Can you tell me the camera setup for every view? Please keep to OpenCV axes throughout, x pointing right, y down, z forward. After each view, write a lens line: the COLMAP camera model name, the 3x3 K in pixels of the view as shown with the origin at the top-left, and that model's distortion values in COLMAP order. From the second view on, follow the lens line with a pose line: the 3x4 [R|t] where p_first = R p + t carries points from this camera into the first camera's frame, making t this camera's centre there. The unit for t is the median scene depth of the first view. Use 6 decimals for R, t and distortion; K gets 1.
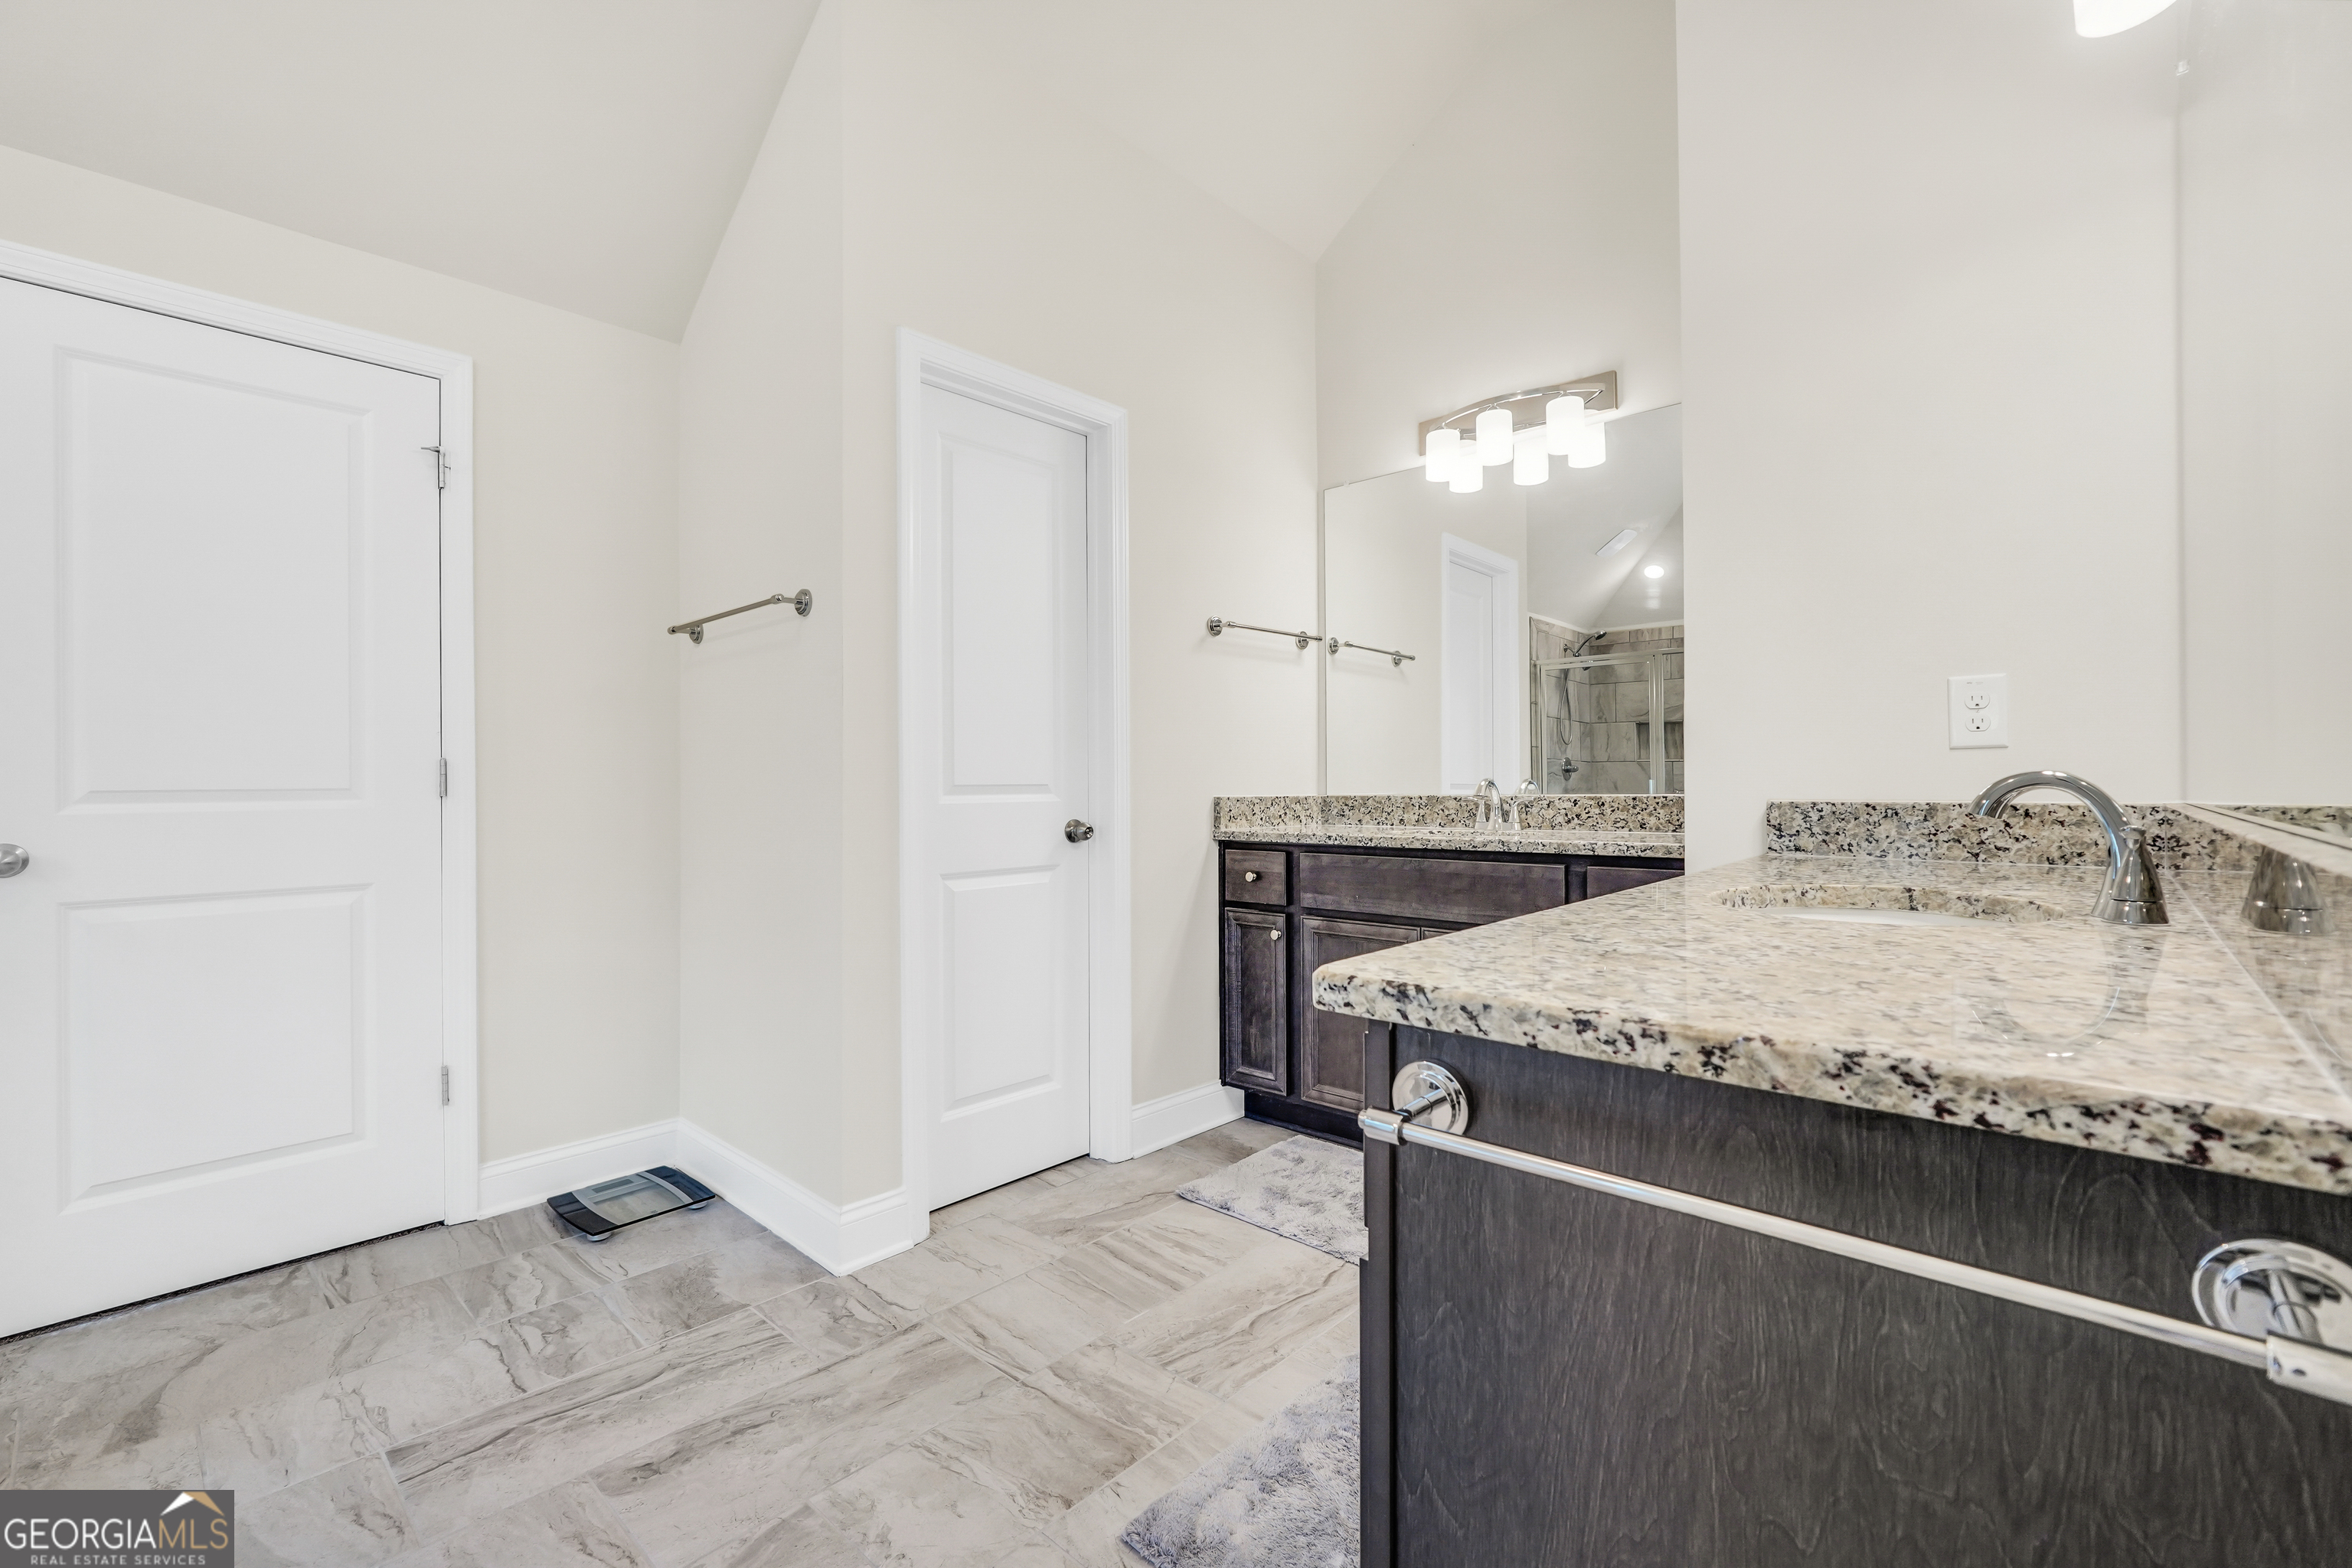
lens RADIAL K [[1010.0, 0, 1176.0], [0, 1010.0, 784.0], [0, 0, 1]] dist [-0.020059, 0.007910]
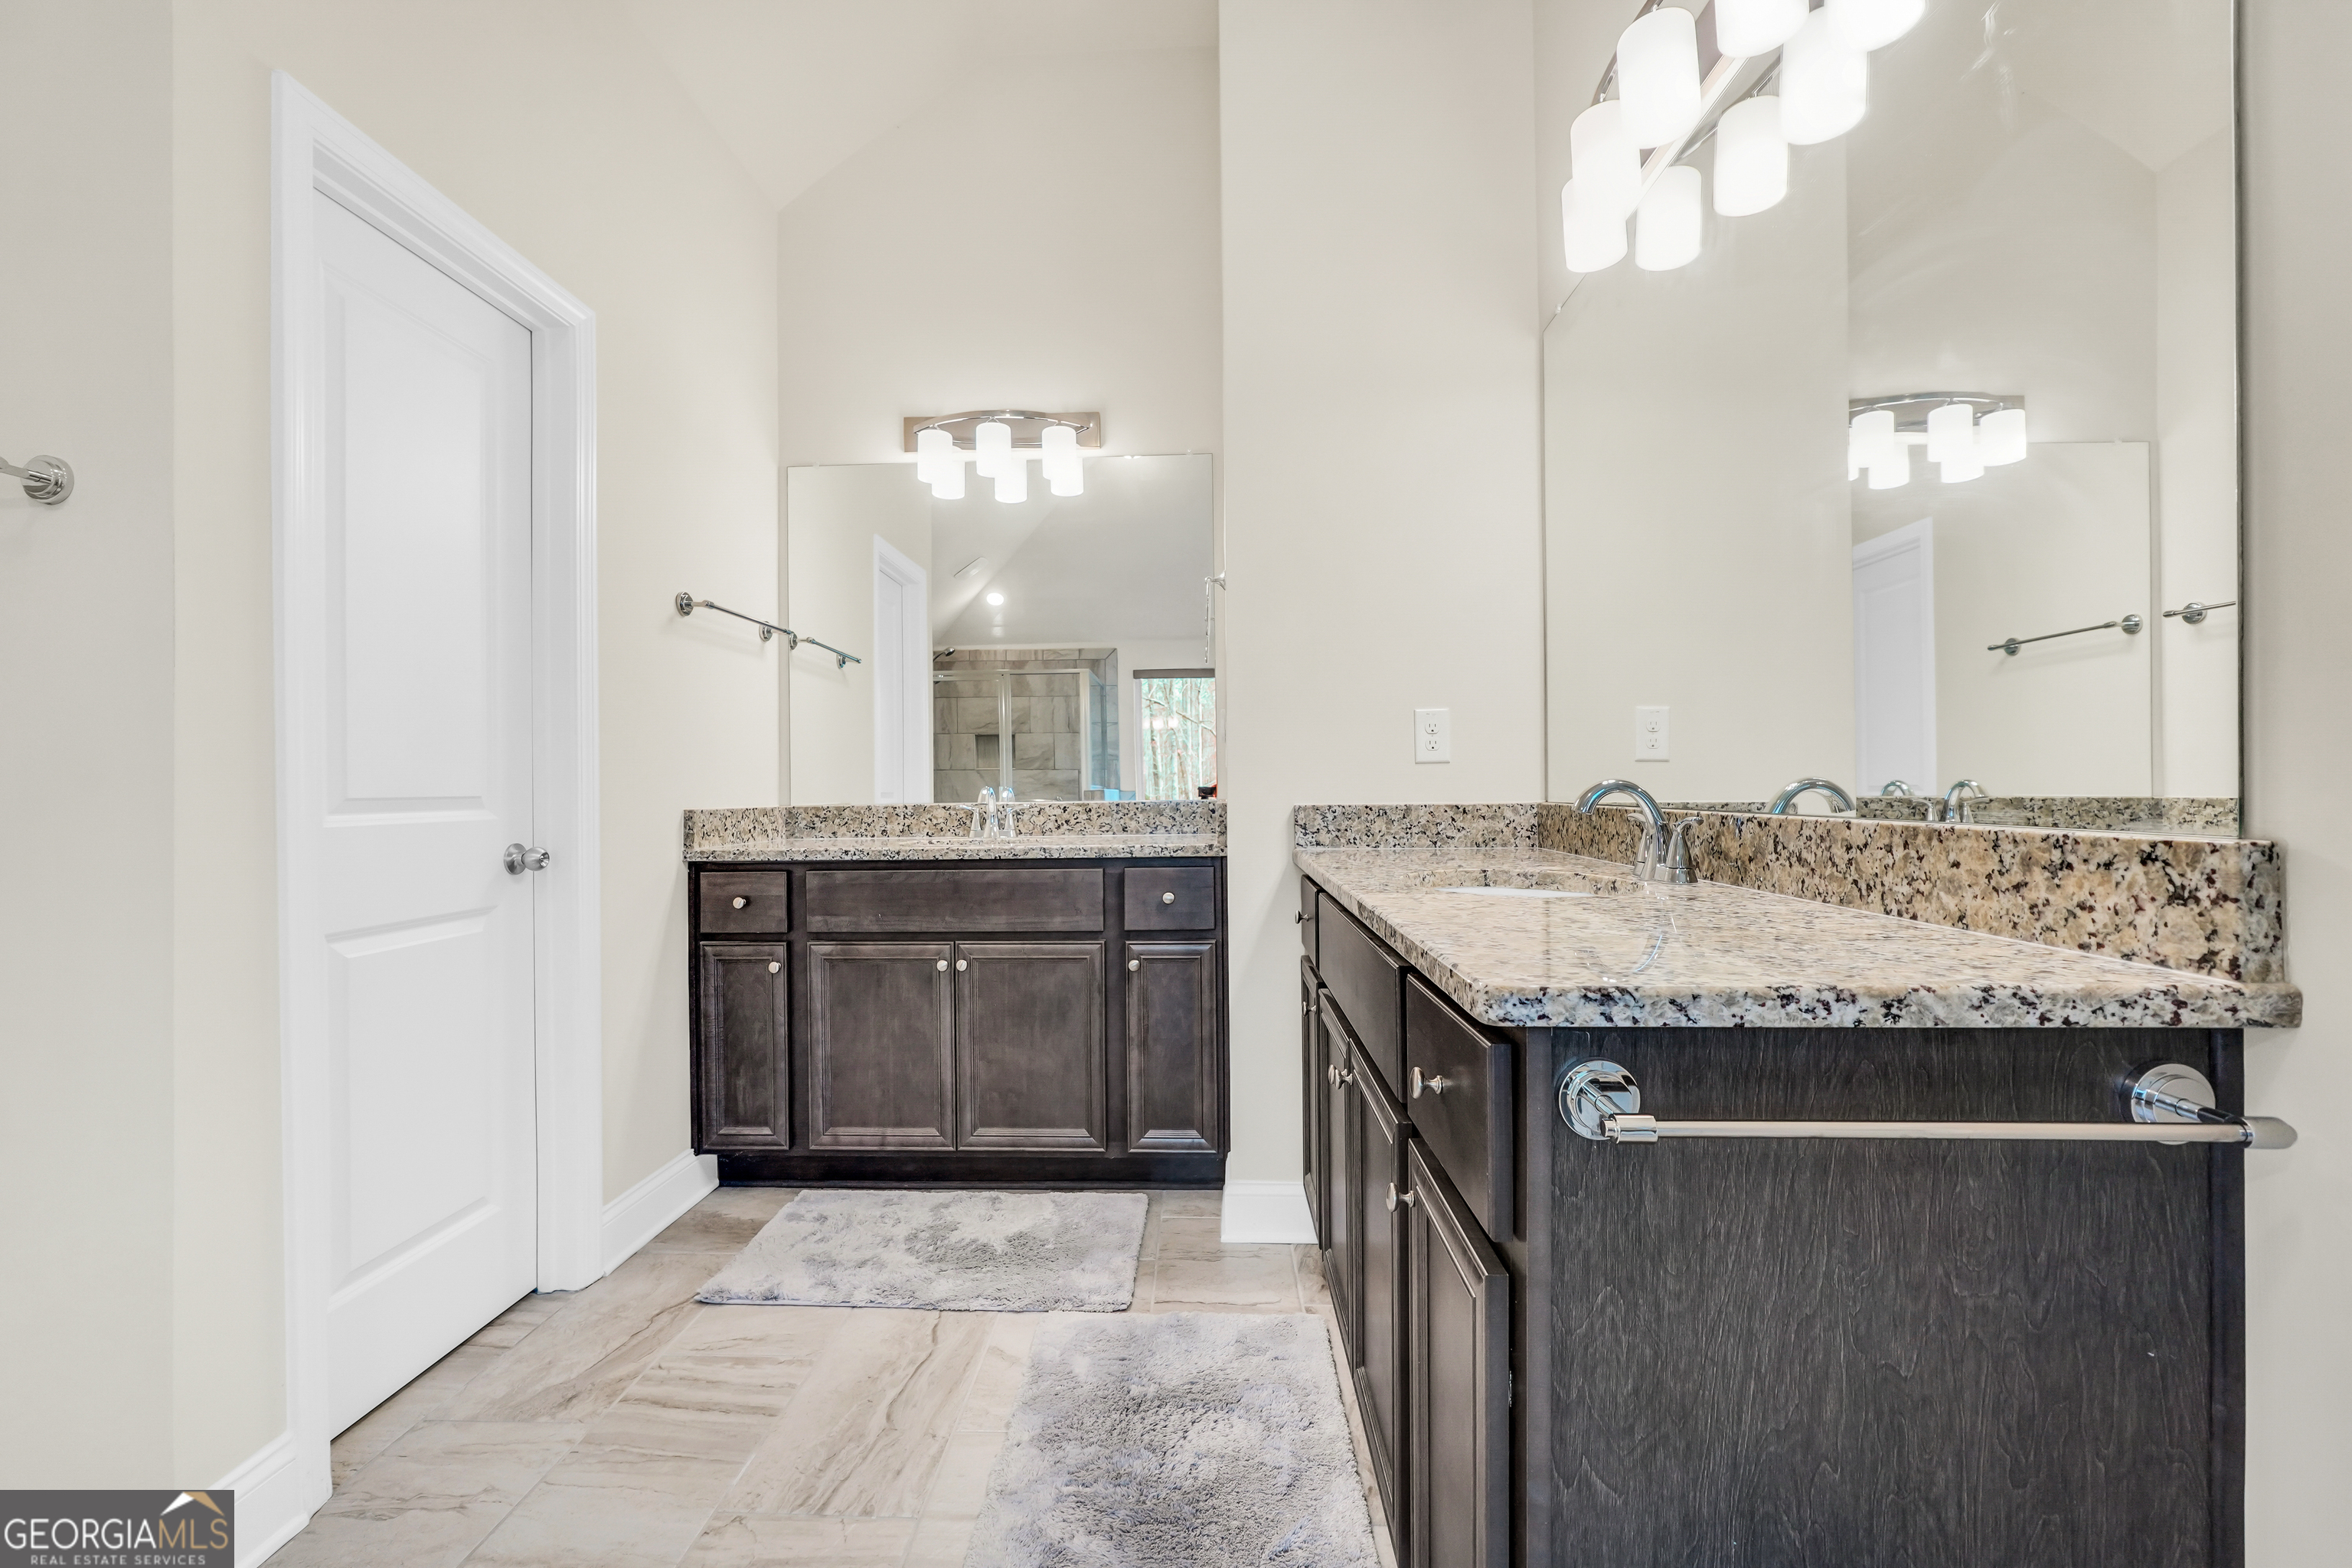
lens RADIAL K [[983.9, 0, 1175.0], [0, 983.9, 789.8], [0, 0, 1]] dist [-0.018501, 0.006610]
pose [[0.760227, -0.004496, 0.649642, -0.290080], [0.006217, 0.999981, -0.000354, -0.001478], [-0.649628, 0.004308, 0.760240, 0.205113]]
